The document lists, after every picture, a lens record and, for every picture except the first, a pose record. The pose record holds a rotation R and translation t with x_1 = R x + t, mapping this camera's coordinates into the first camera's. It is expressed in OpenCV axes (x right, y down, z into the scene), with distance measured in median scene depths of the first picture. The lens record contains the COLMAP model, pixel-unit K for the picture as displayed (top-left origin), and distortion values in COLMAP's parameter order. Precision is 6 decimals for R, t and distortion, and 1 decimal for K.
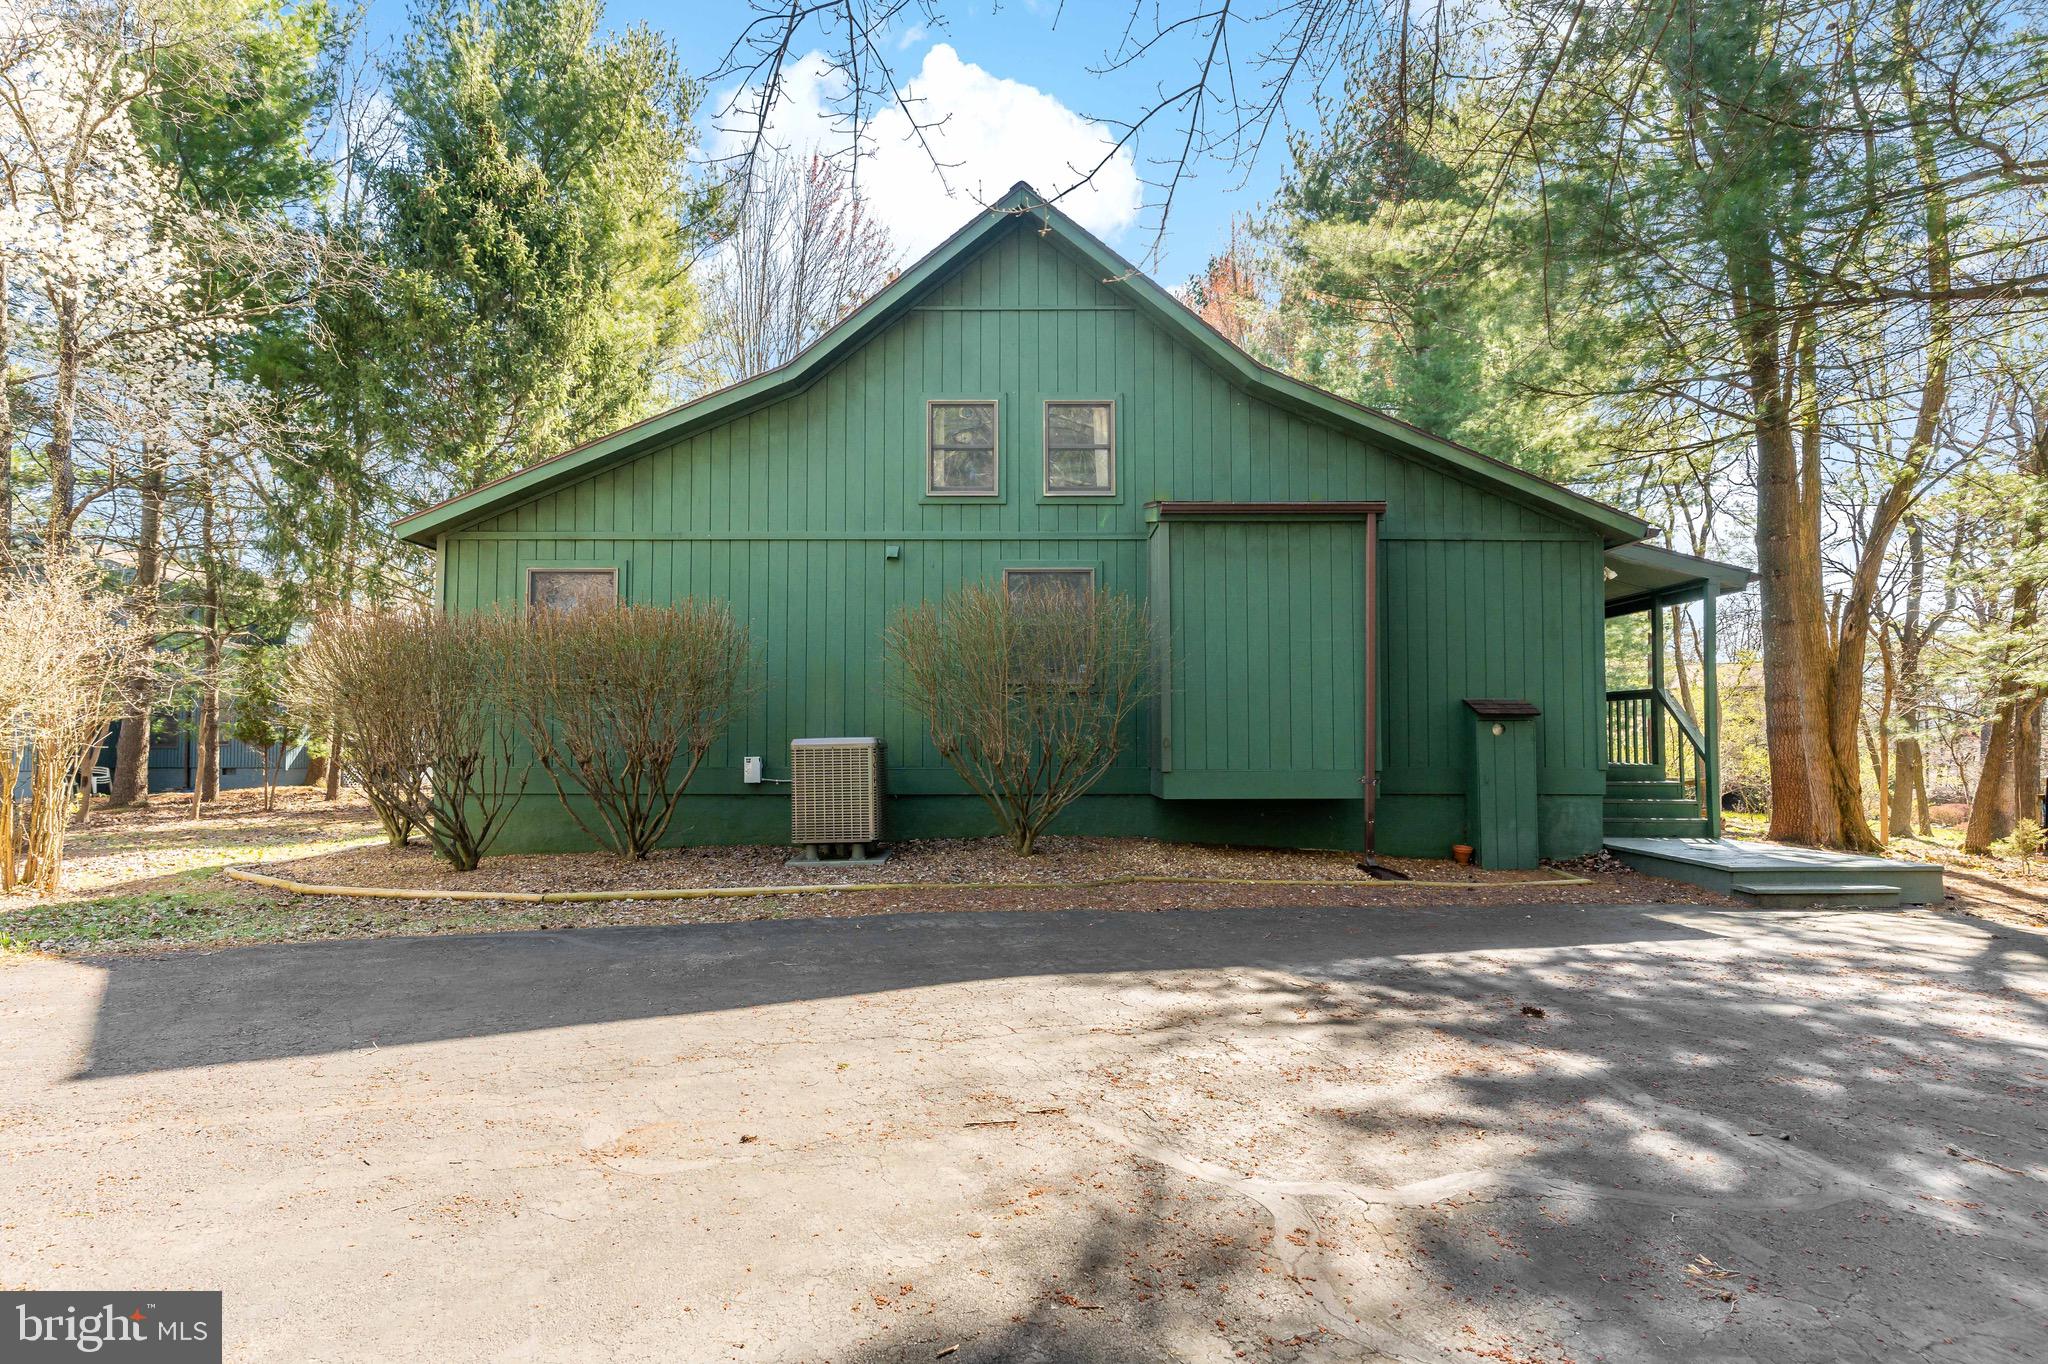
lens RADIAL K [[988.4, 0, 1025.3], [0, 988.4, 718.8], [0, 0, 1]] dist [-0.001946, -0.000247]
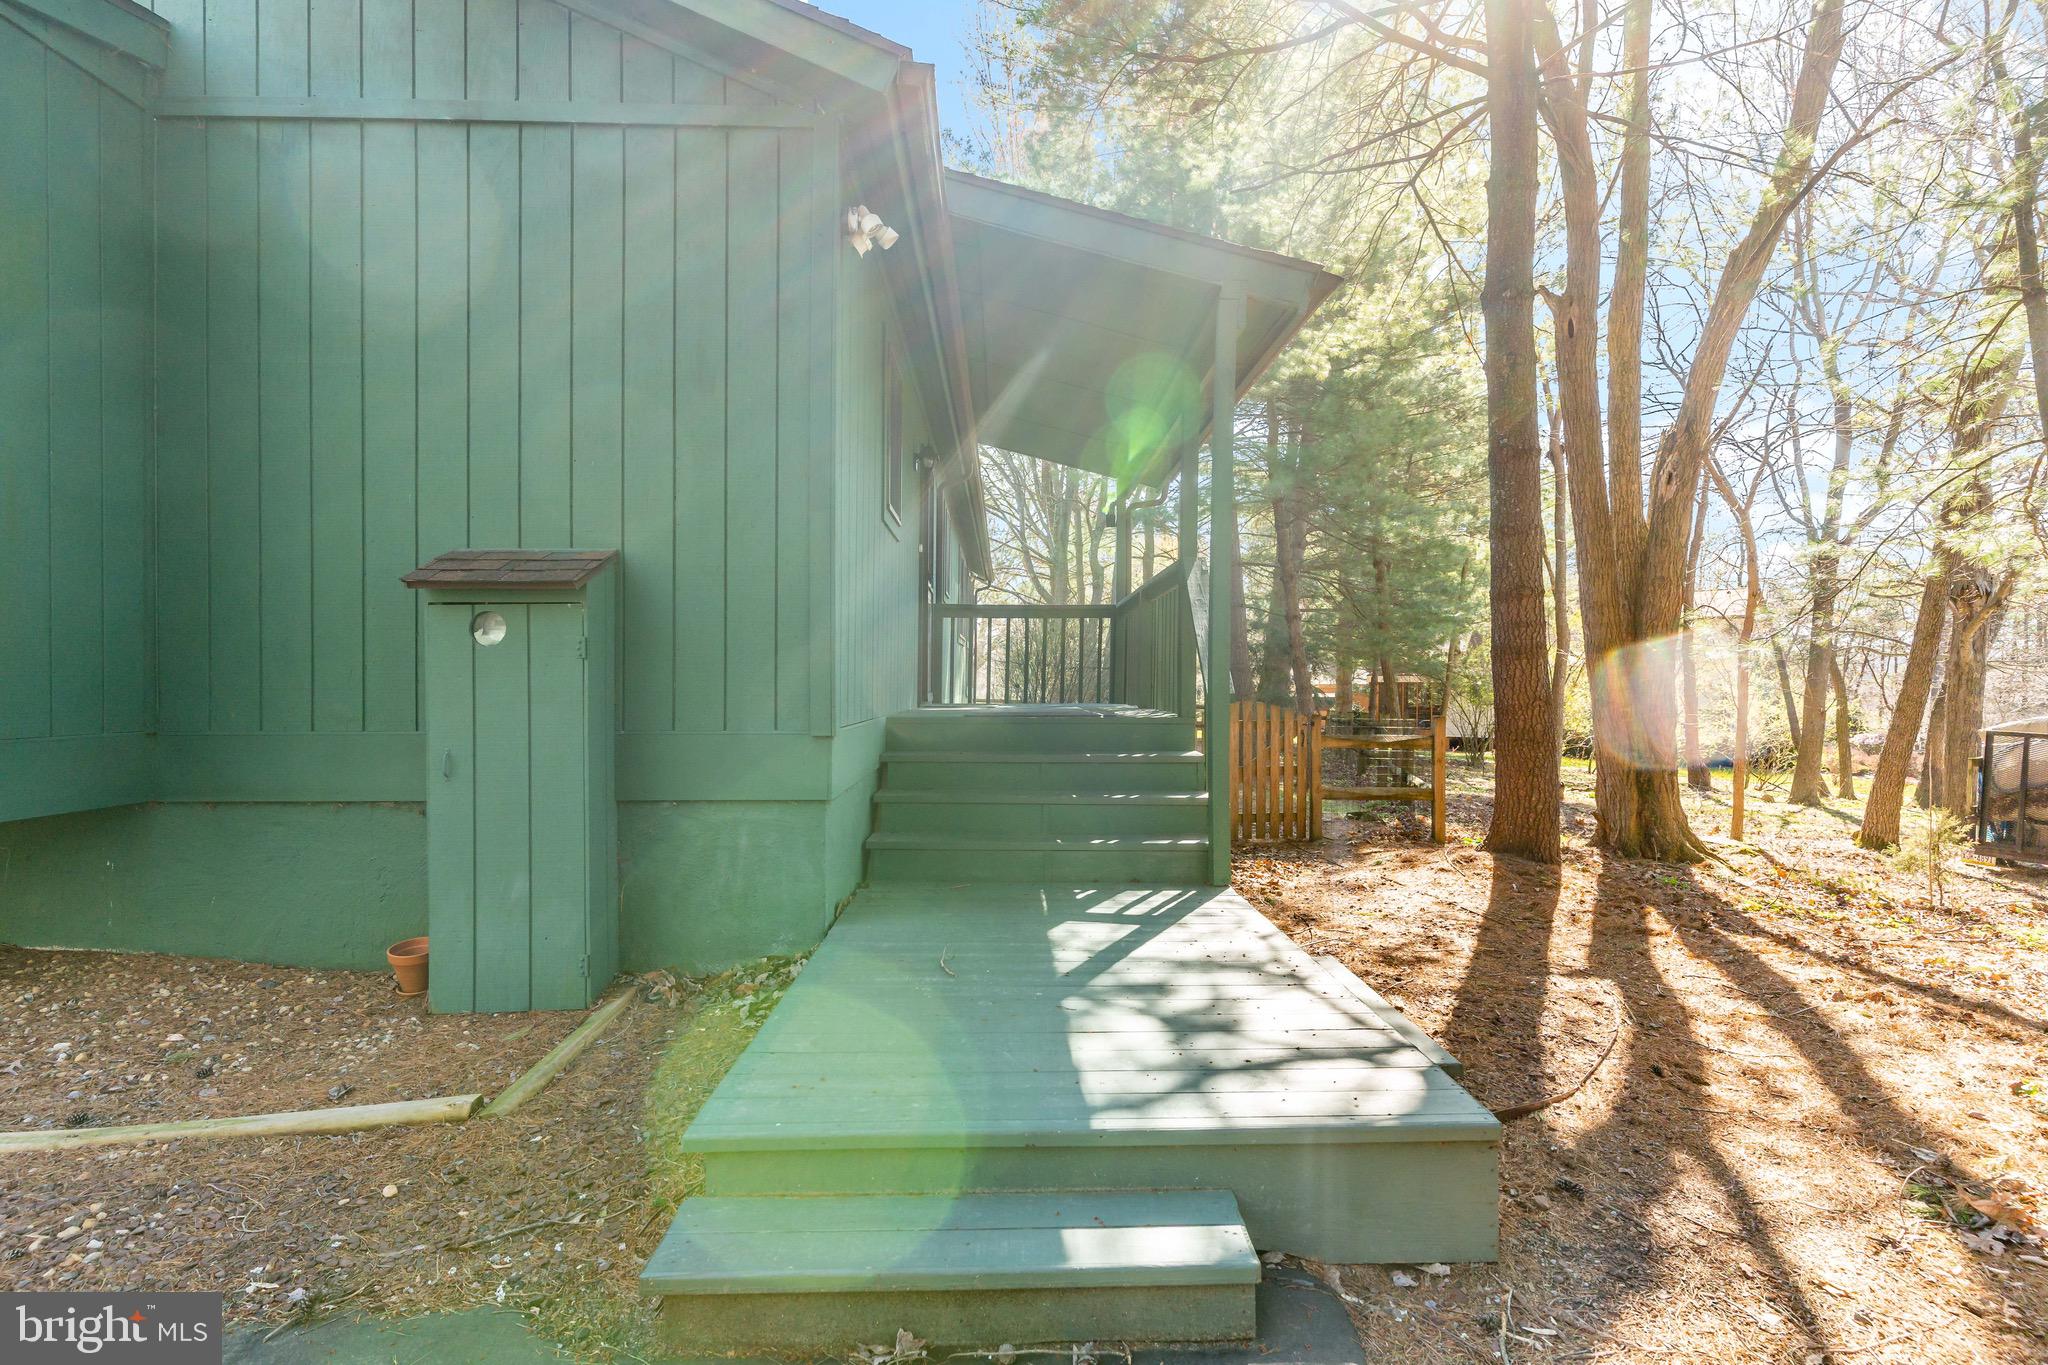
lens RADIAL K [[973.2, 0, 1024.0], [0, 973.2, 682.5], [0, 0, 1]] dist [0.000519, 0.000164]
pose [[0.999735, 0.011005, 0.020197, 0.457201], [-0.011849, 0.999042, 0.042138, 0.009505], [-0.019714, -0.042366, 0.998908, 0.441721]]
